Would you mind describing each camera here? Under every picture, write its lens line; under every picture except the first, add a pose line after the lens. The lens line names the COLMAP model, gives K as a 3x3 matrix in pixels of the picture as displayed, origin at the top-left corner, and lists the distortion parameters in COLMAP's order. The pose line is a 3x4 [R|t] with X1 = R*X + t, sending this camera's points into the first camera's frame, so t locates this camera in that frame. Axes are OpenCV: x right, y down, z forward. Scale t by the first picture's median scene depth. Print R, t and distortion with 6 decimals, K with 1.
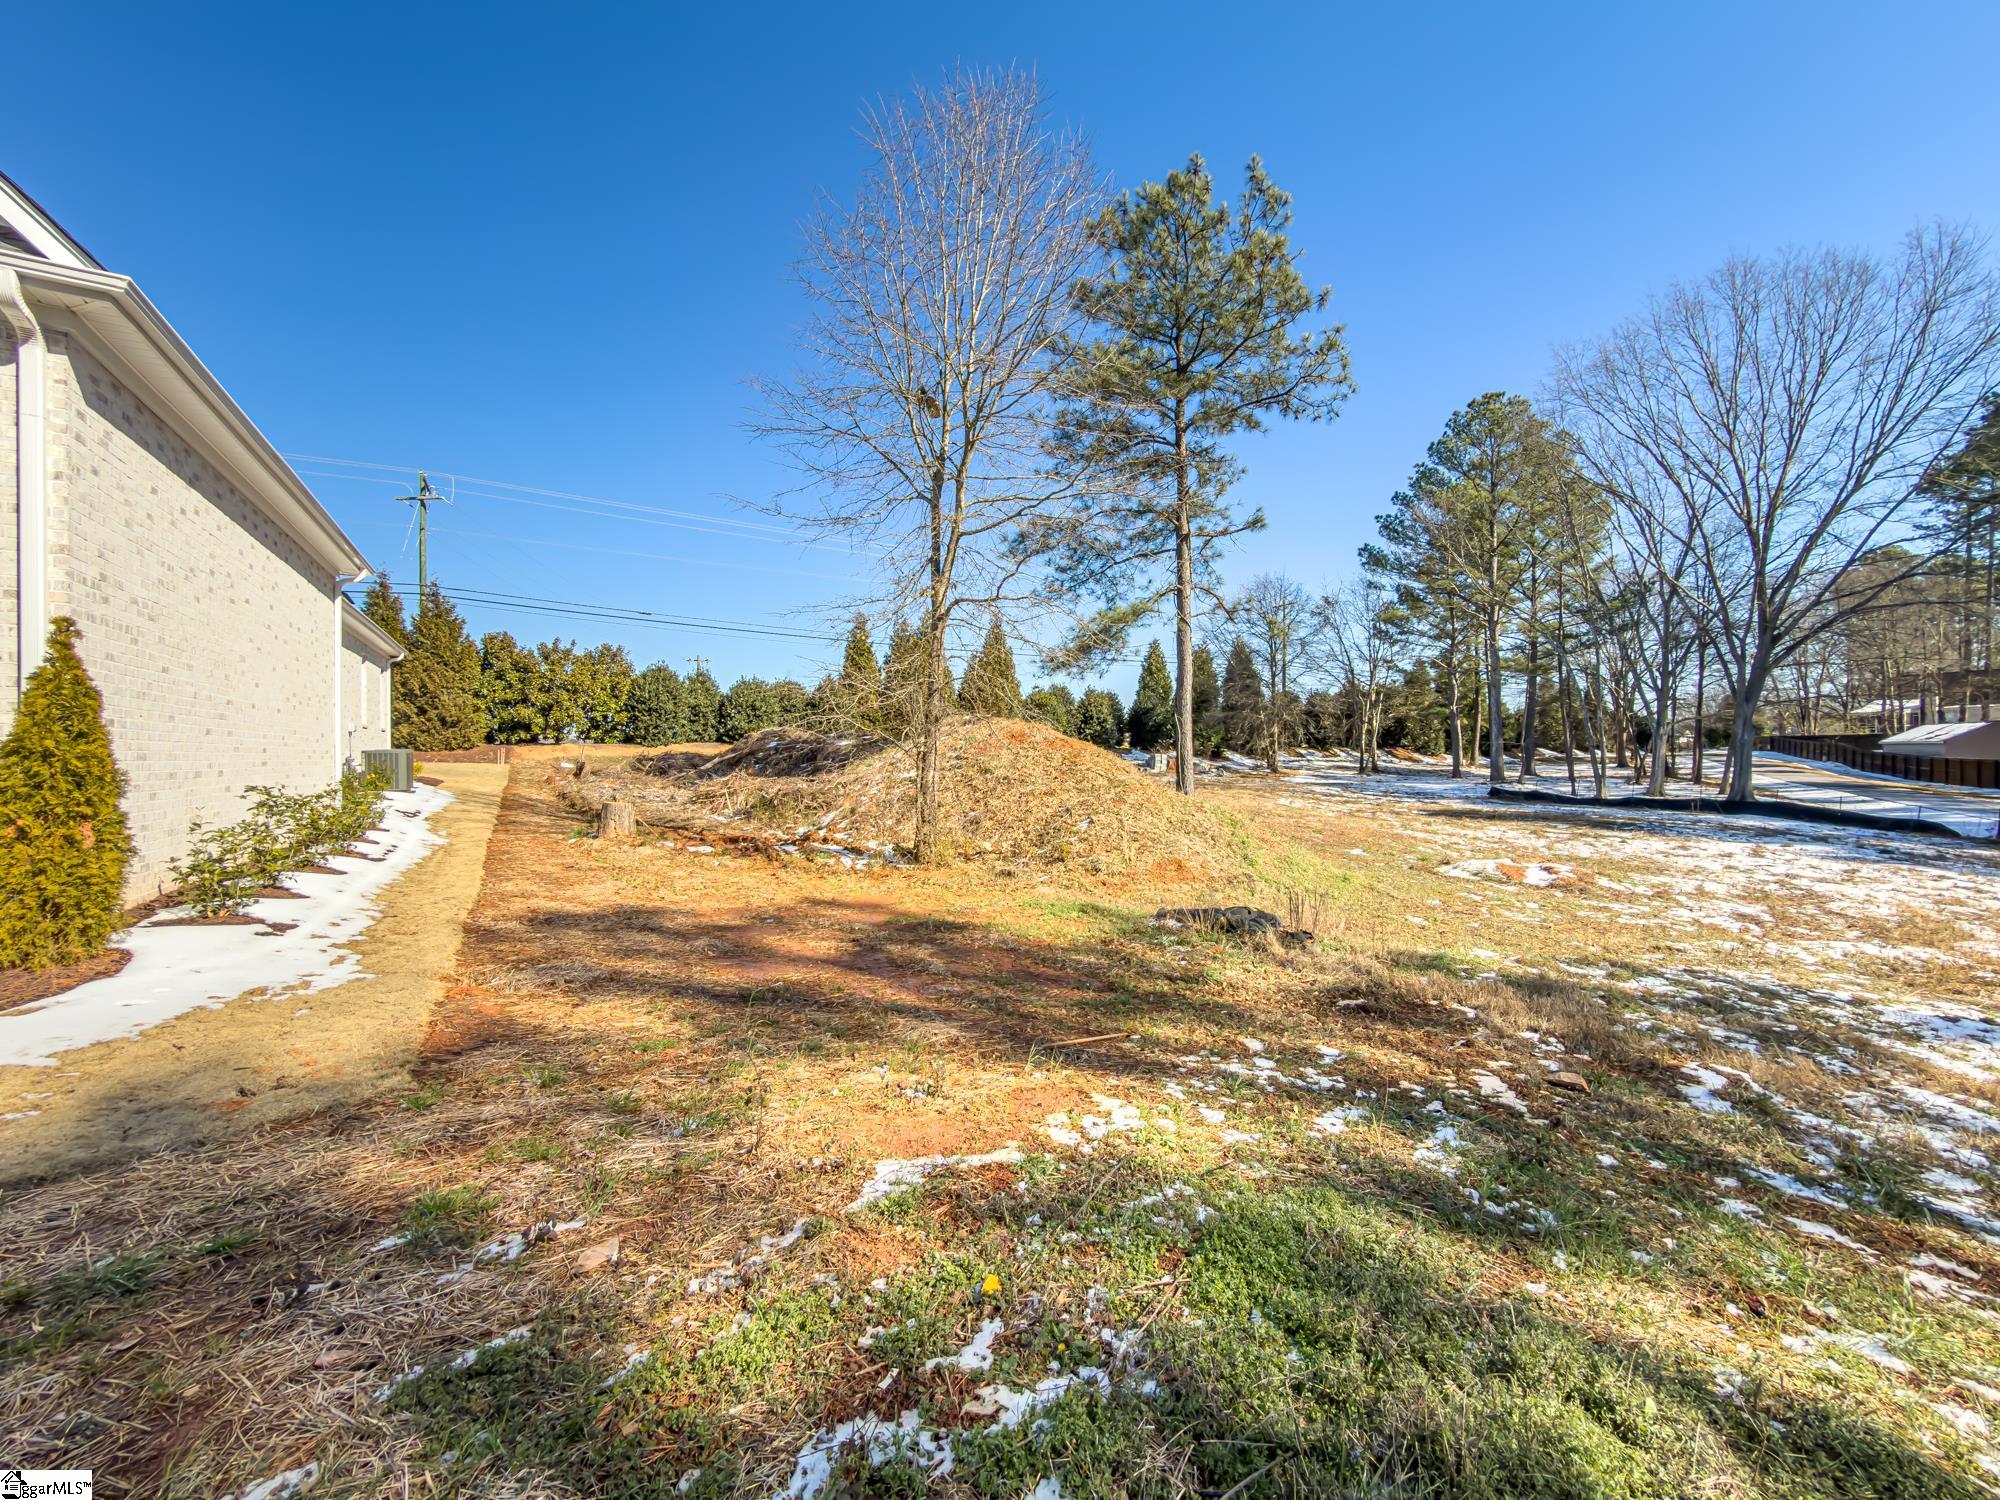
lens RADIAL K [[802.8, 0, 1000.0], [0, 802.8, 750.0], [0, 0, 1]] dist [0.023618, 0.000059]
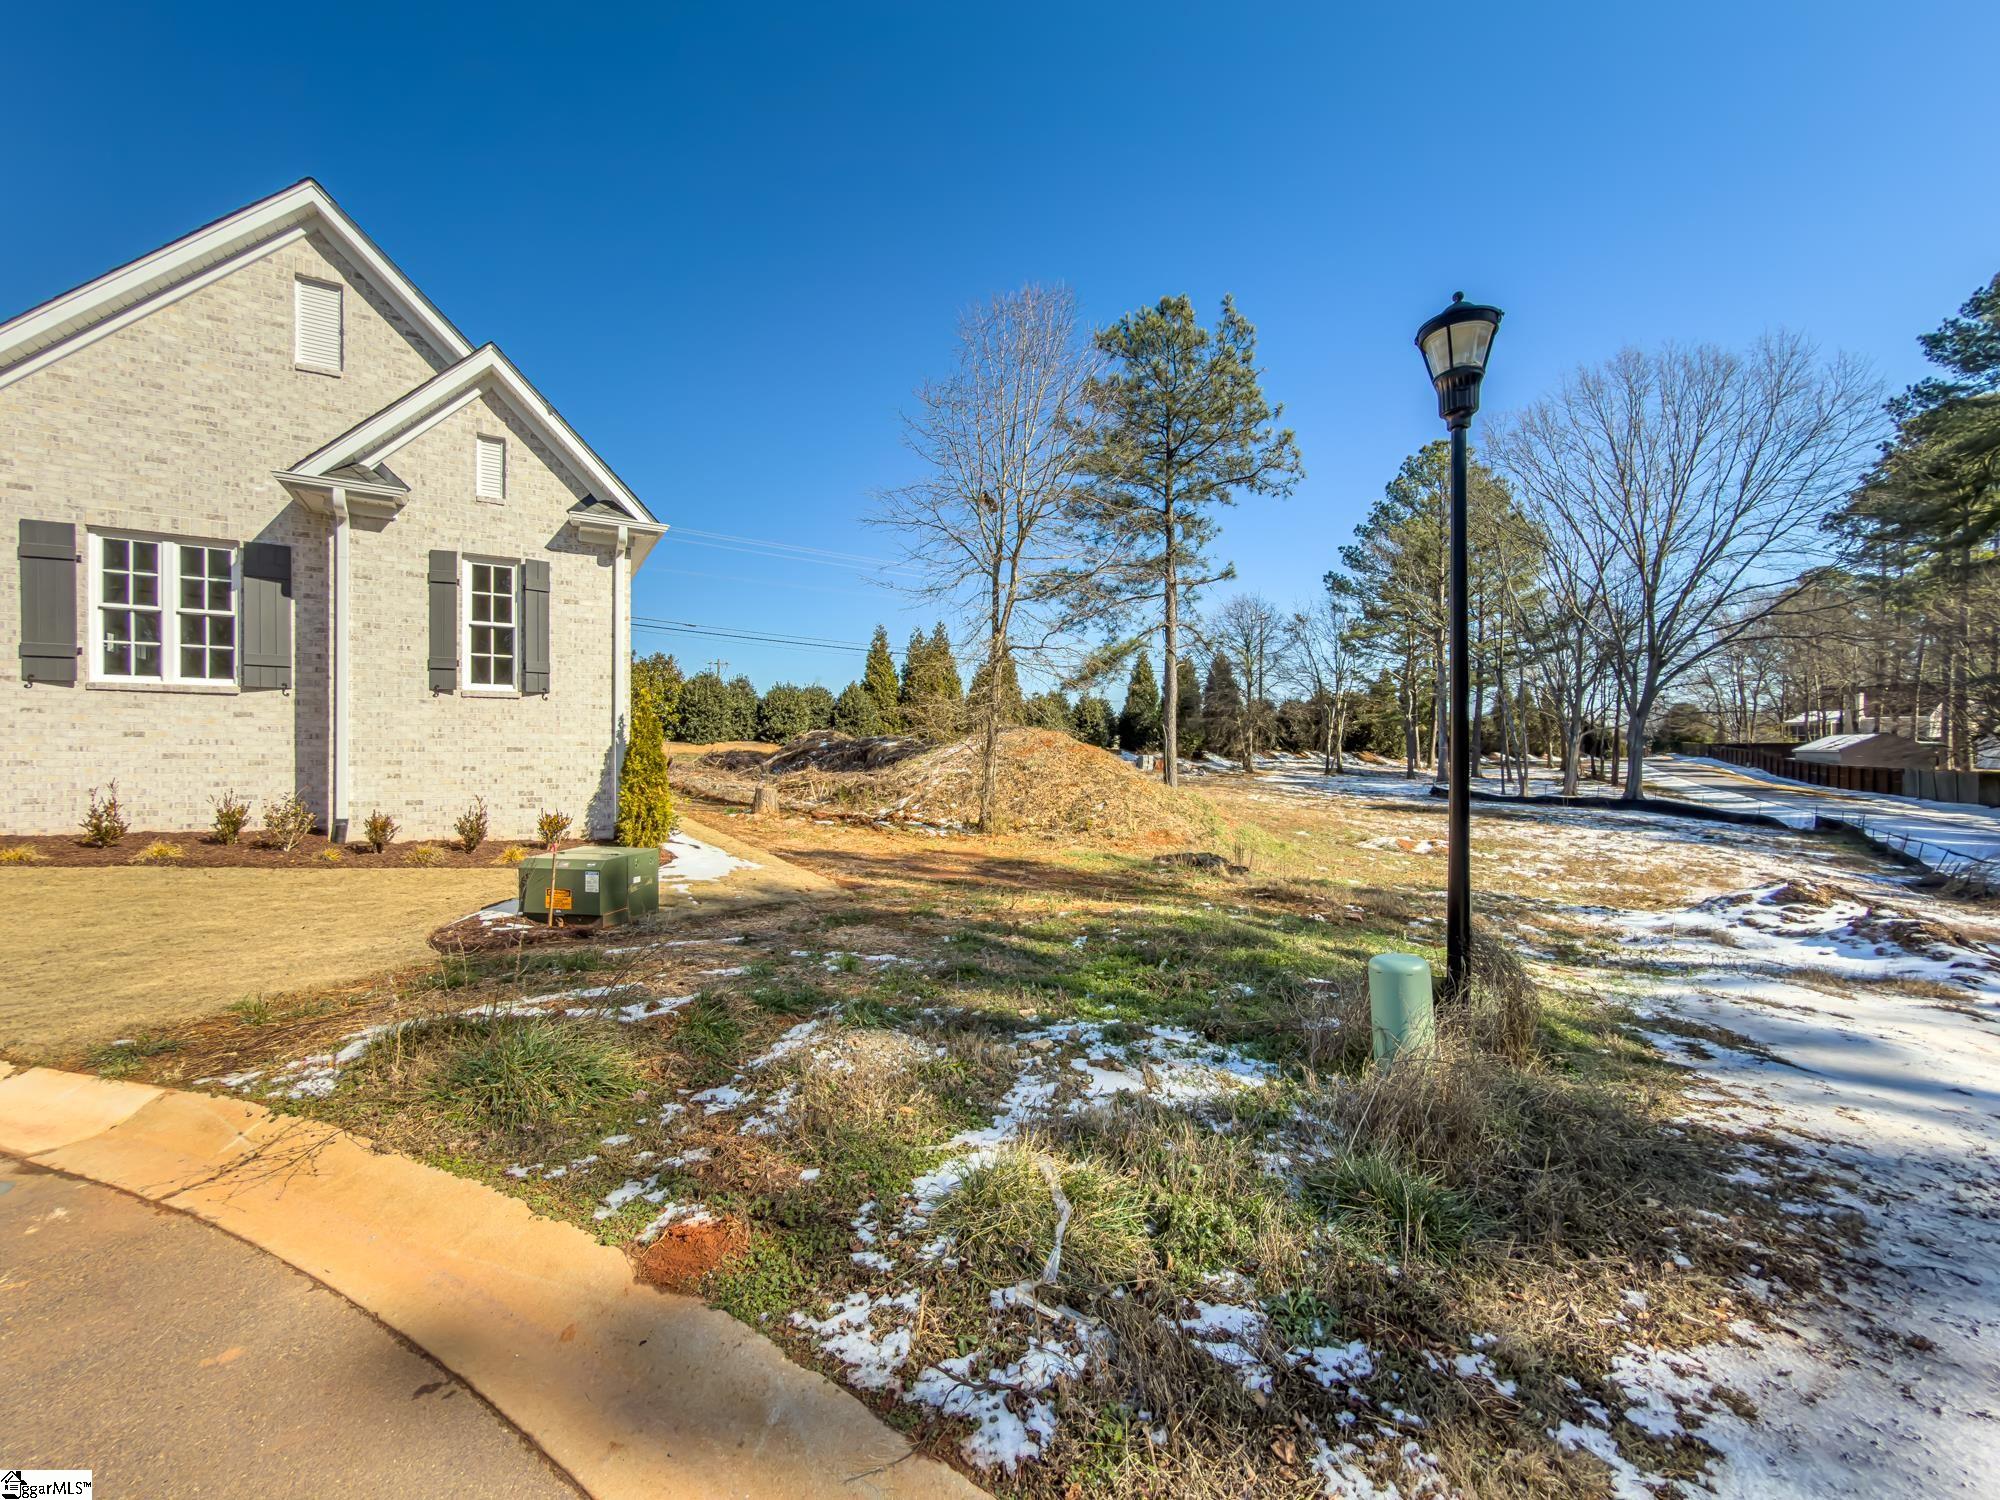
lens RADIAL K [[802.8, 0, 1000.0], [0, 802.8, 750.0], [0, 0, 1]] dist [0.023618, 0.000059]
pose [[0.999768, 0.009454, 0.019334, -0.034447], [-0.009484, 0.999954, 0.001505, -0.002397], [-0.019319, -0.001688, 0.999812, -0.142228]]
